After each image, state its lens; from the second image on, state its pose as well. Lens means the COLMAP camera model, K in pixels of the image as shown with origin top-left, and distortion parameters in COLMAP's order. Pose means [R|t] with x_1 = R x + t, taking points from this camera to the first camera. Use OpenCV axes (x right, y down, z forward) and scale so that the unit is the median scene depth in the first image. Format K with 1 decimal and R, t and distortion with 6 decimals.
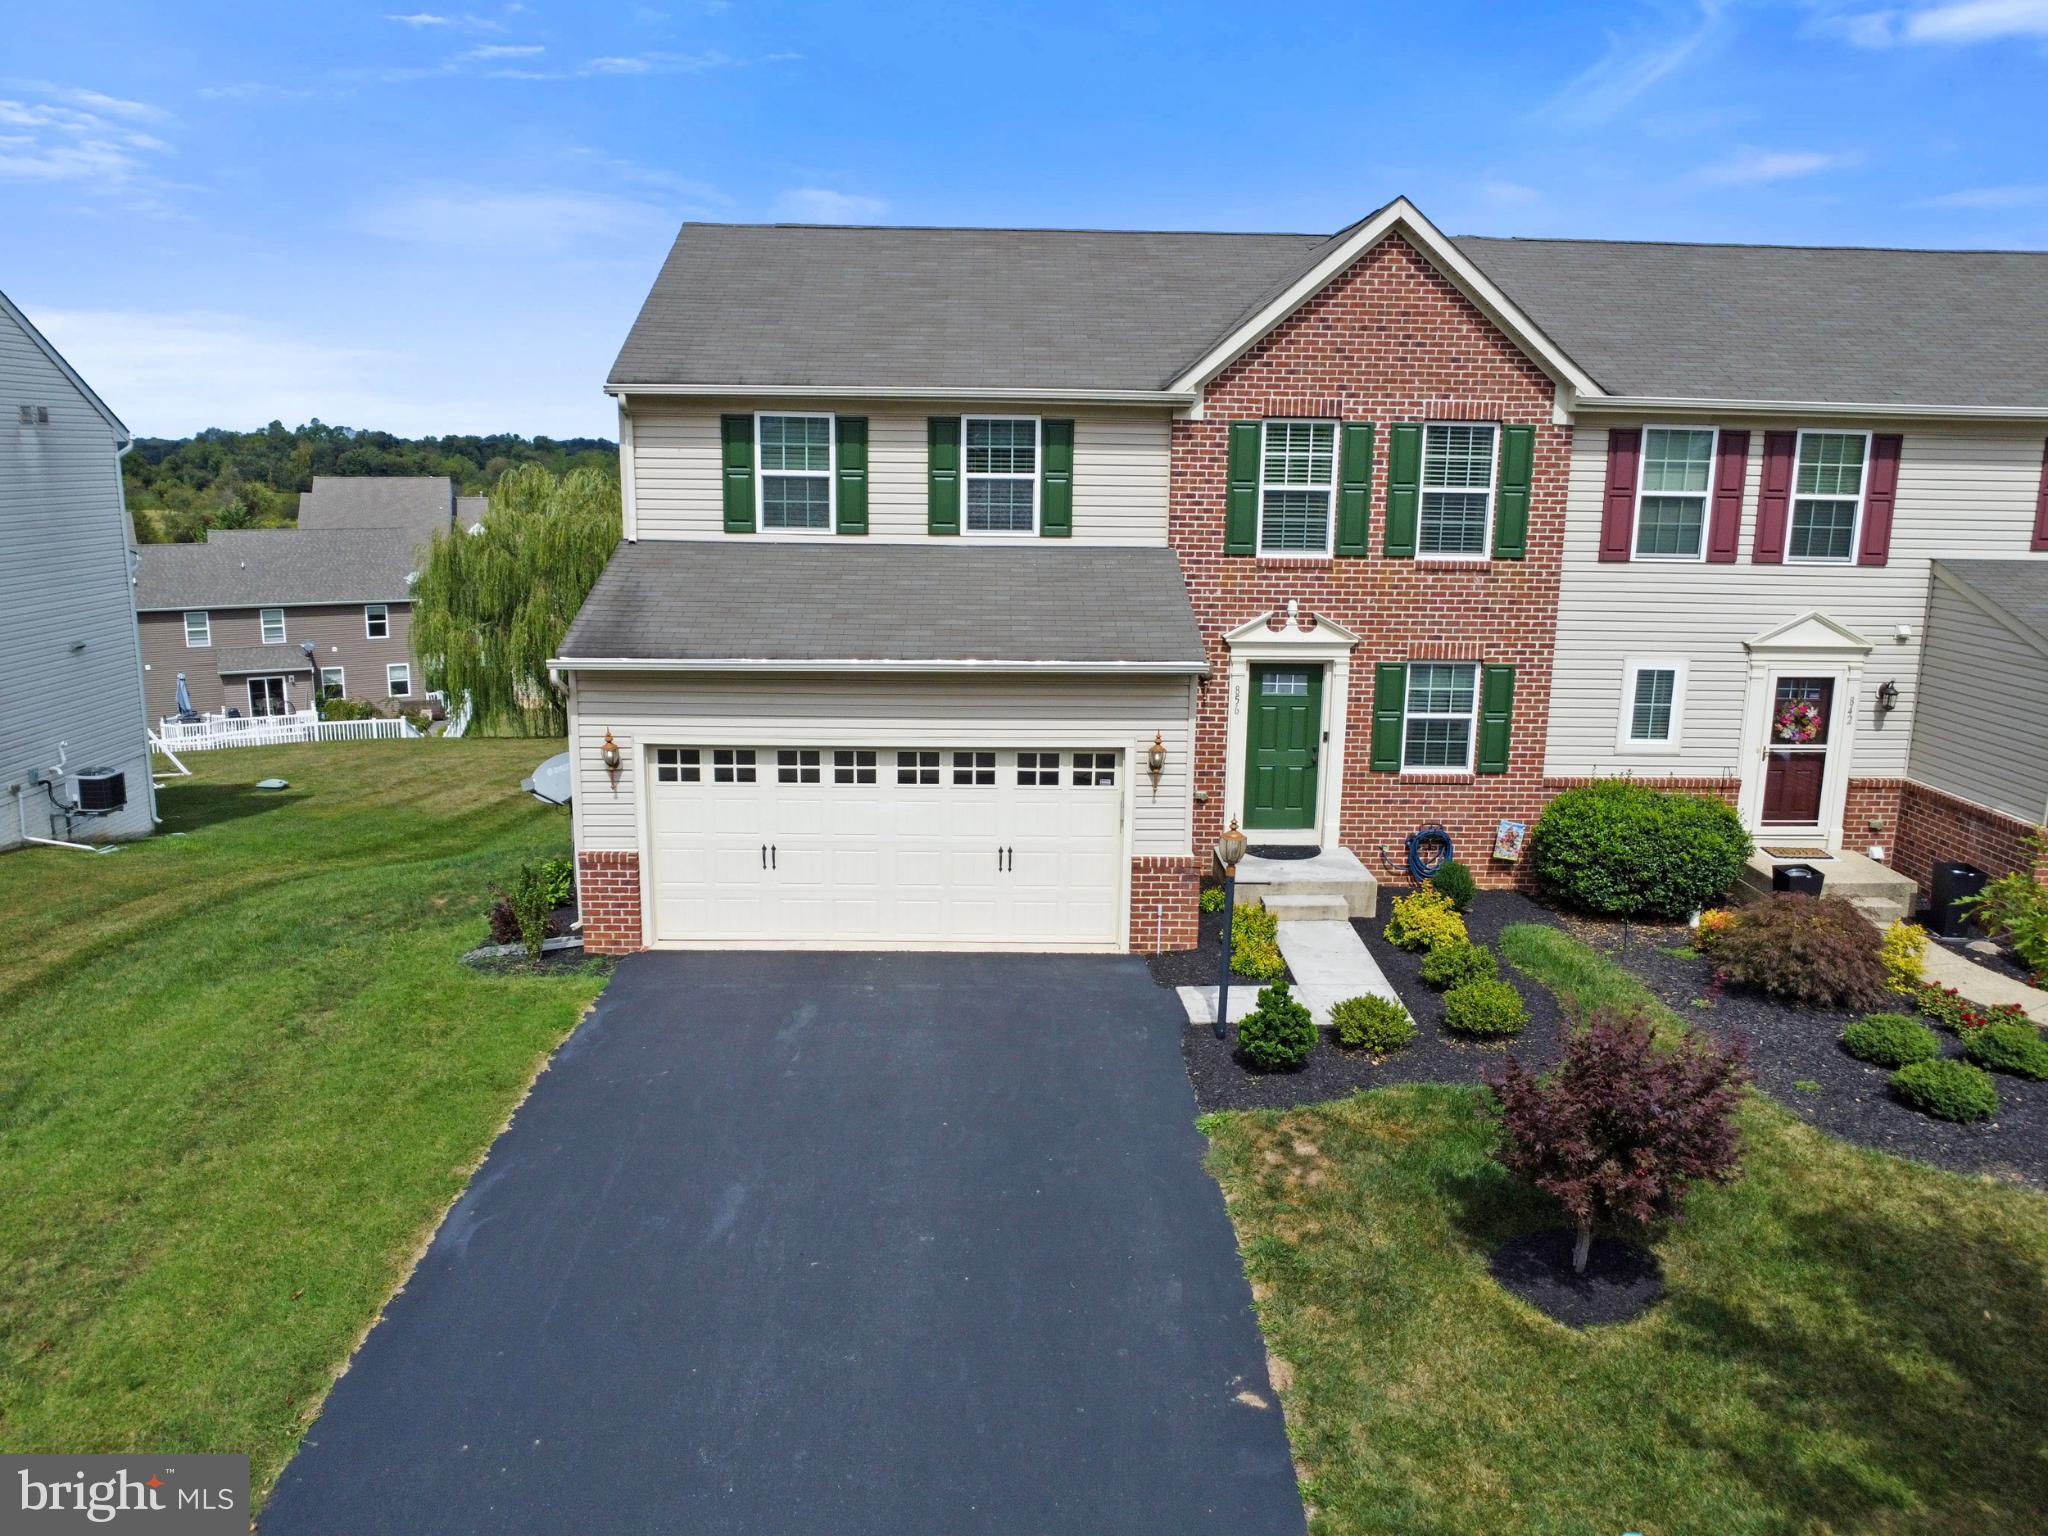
lens RADIAL K [[1490.7, 0, 1021.3], [0, 1490.7, 764.6], [0, 0, 1]] dist [-0.017142, -0.026756]
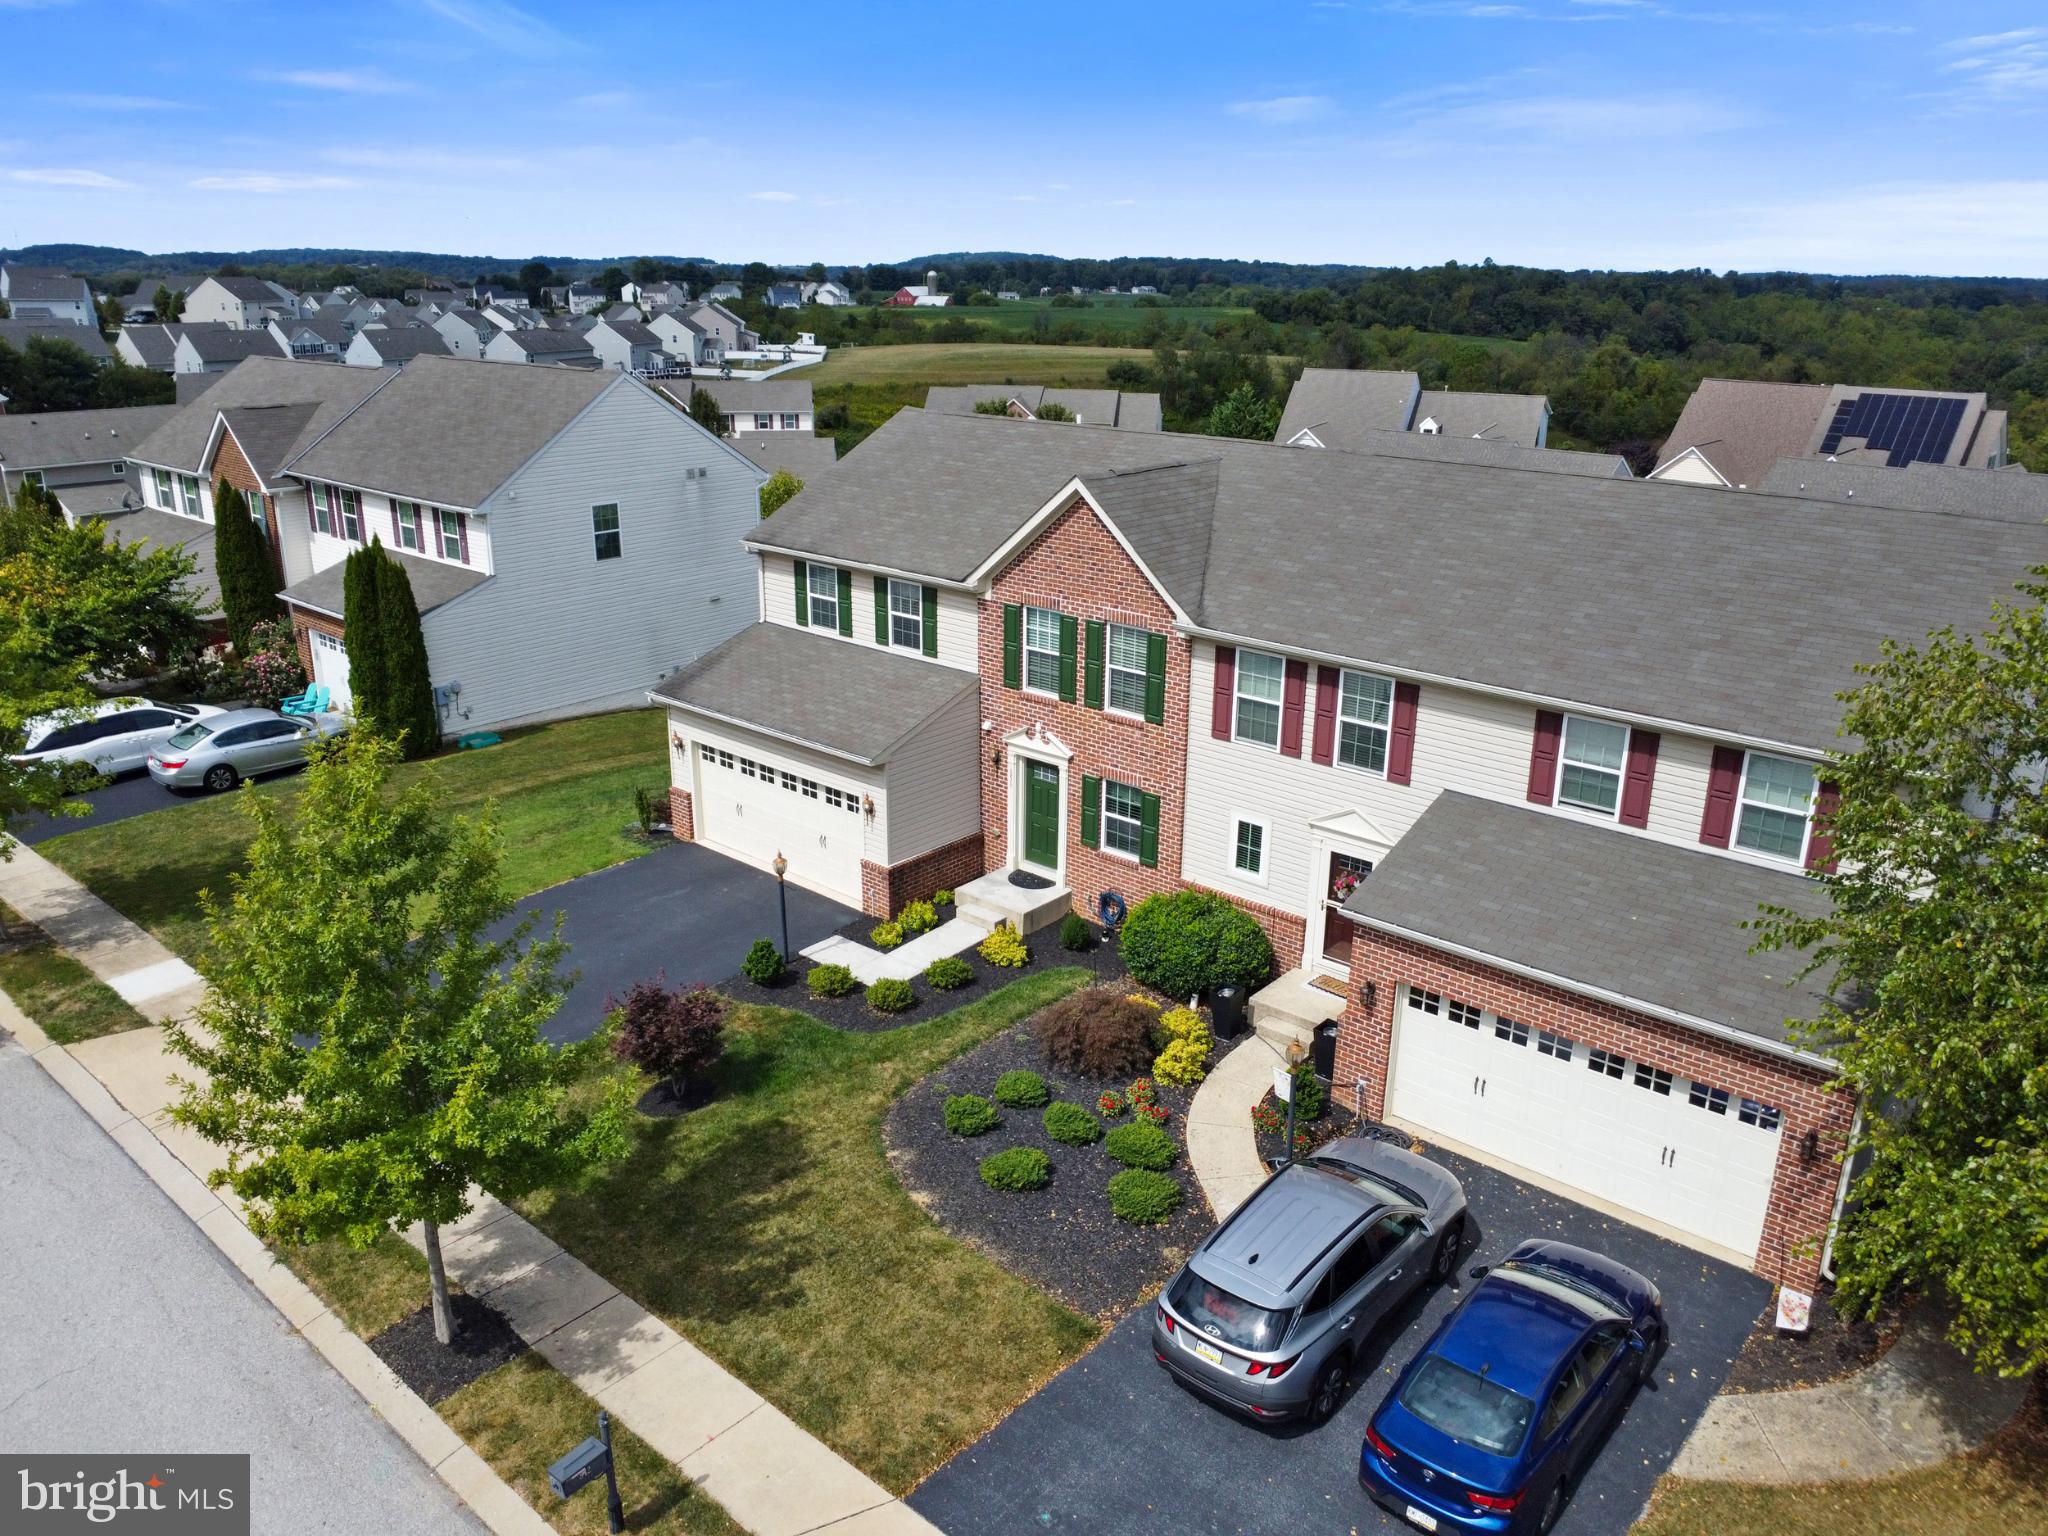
lens RADIAL K [[1490.7, 0, 1021.3], [0, 1490.7, 764.6], [0, 0, 1]] dist [-0.017142, -0.026756]
pose [[0.733571, 0.210564, -0.646170, 1.170384], [-0.139342, 0.977193, 0.160243, -0.311778], [0.665174, -0.027511, 0.746181, -0.150623]]
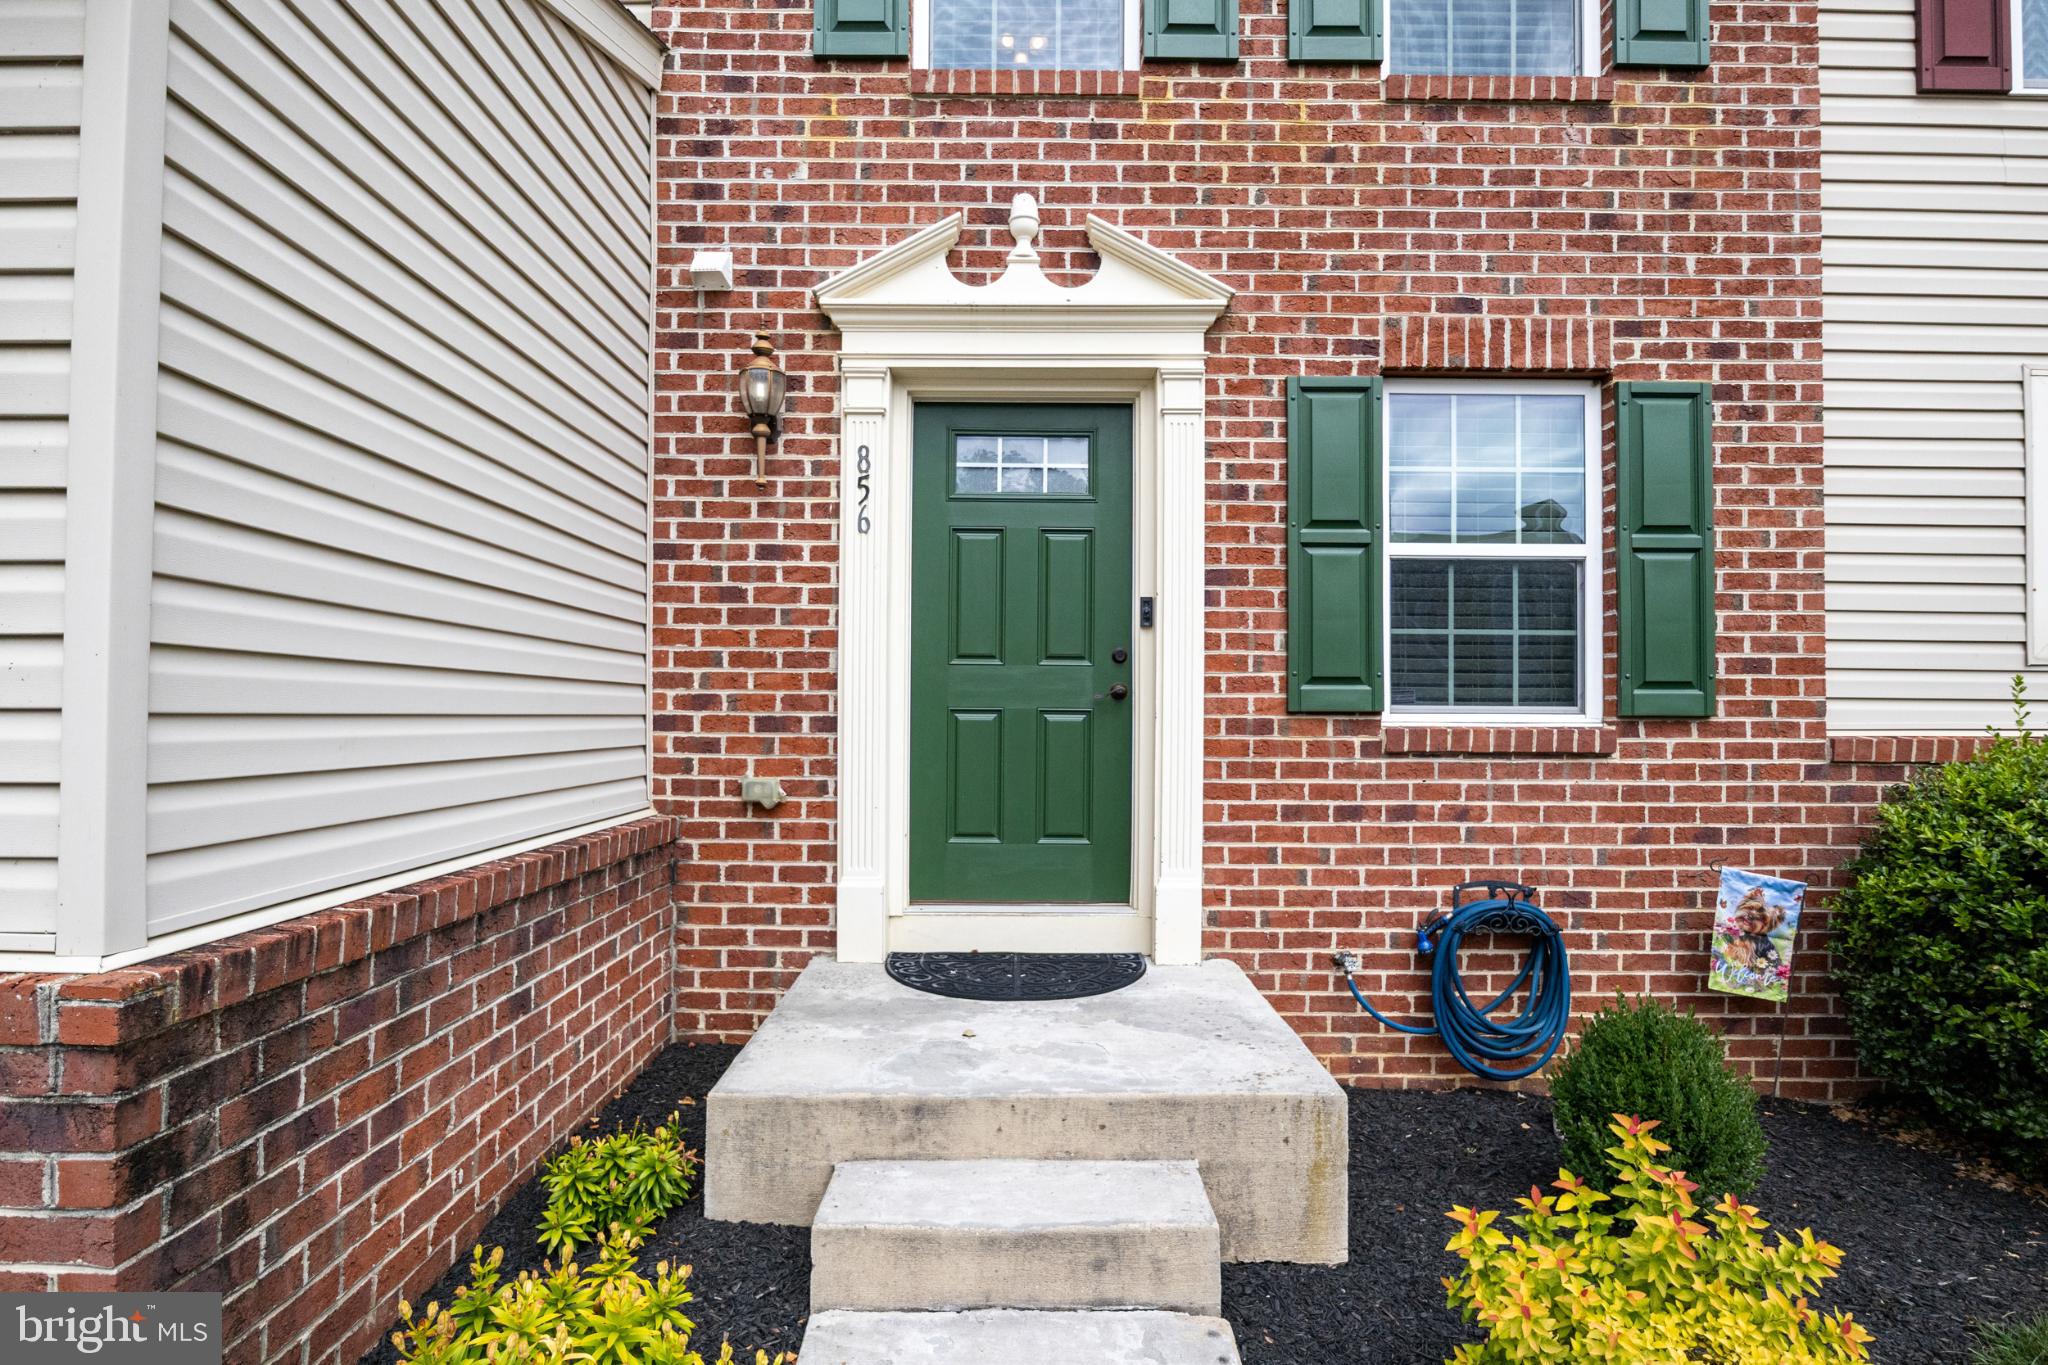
lens RADIAL K [[1030.3, 0, 1019.3], [0, 1030.3, 692.9], [0, 0, 1]] dist [-0.006028, -0.000755]
pose [[0.999727, -0.006588, -0.022395, 0.186864], [0.001342, 0.973984, -0.226611, 0.051965], [0.023306, 0.226519, 0.973728, 0.805054]]
